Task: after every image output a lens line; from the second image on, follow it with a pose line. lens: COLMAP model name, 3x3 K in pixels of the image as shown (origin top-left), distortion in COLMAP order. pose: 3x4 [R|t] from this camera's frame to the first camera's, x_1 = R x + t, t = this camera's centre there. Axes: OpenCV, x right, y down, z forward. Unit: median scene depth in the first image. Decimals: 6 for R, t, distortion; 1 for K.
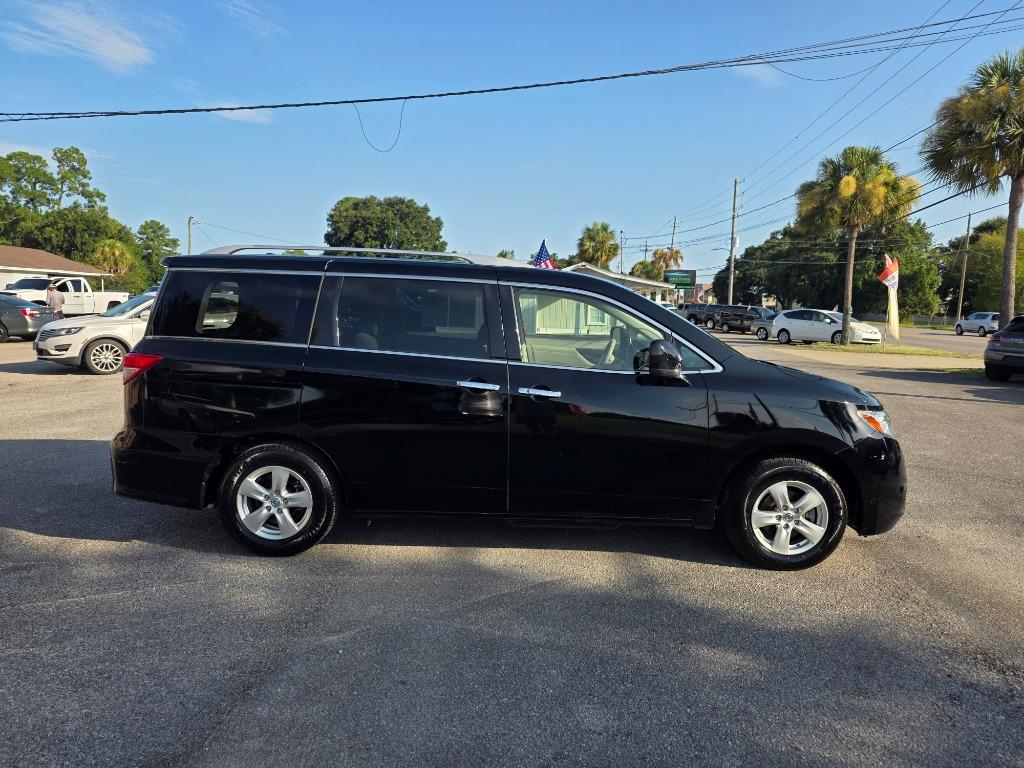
lens RADIAL K [[691.8, 0, 516.1], [0, 691.8, 381.4], [0, 0, 1]] dist [0.049424, -0.026126]
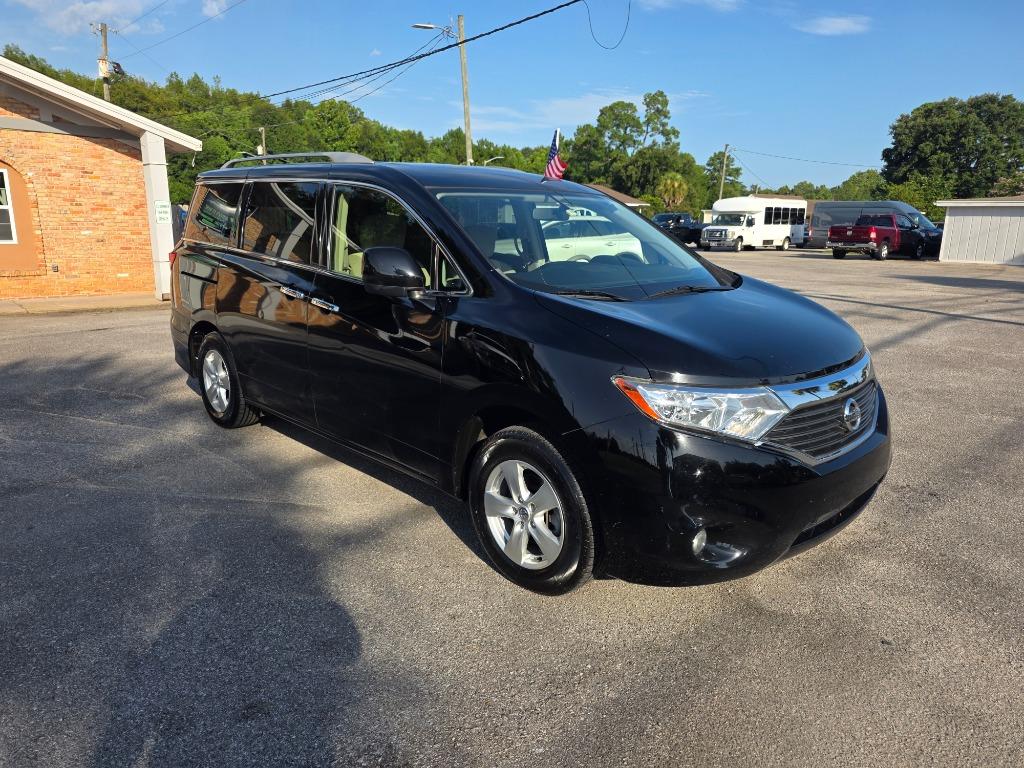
lens RADIAL K [[691.8, 0, 532.2], [0, 691.8, 374.5], [0, 0, 1]] dist [0.049424, -0.026126]
pose [[0.714047, 0.142531, -0.685435, 0.090857], [-0.080671, 0.989286, 0.121675, -0.002243], [0.695434, -0.031587, 0.717895, 0.057292]]
